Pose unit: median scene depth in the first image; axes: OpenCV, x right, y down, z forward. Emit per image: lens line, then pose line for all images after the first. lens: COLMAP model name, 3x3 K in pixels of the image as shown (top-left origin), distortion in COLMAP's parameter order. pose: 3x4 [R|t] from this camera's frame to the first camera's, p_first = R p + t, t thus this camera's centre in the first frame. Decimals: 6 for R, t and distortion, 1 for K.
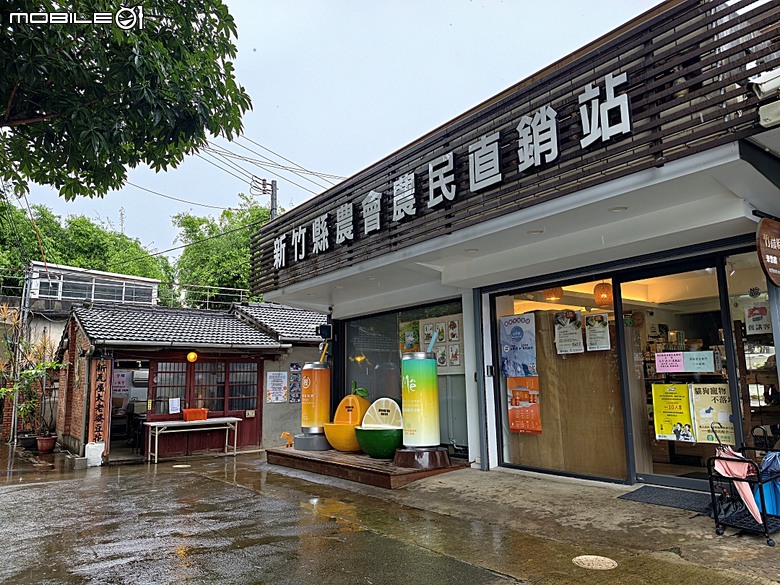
lens RADIAL K [[553.1, 0, 390.0], [0, 553.1, 292.5], [0, 0, 1]] dist [0.003680, -0.076450]
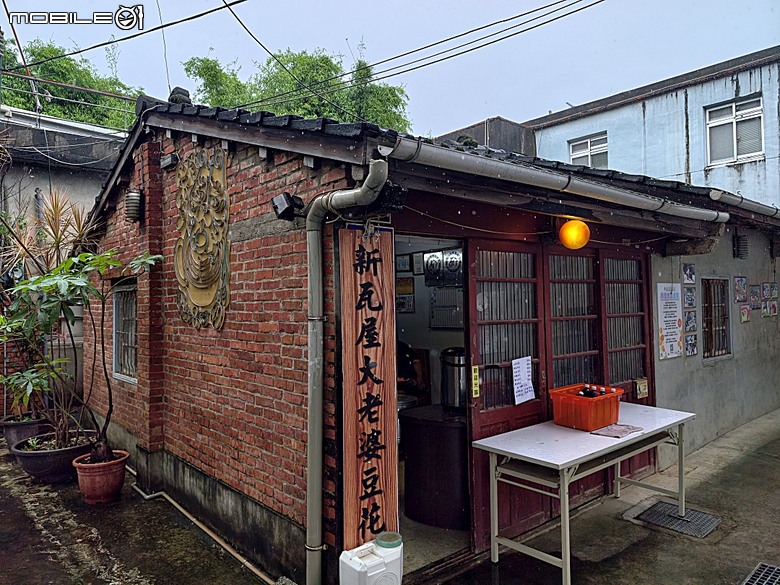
lens RADIAL K [[553.1, 0, 390.0], [0, 553.1, 292.5], [0, 0, 1]] dist [0.003680, -0.076450]
pose [[0.995161, -0.003050, 0.098213, -0.540807], [-0.009842, 0.991397, 0.130517, 0.118000], [-0.097766, -0.130852, 0.986570, 0.735247]]
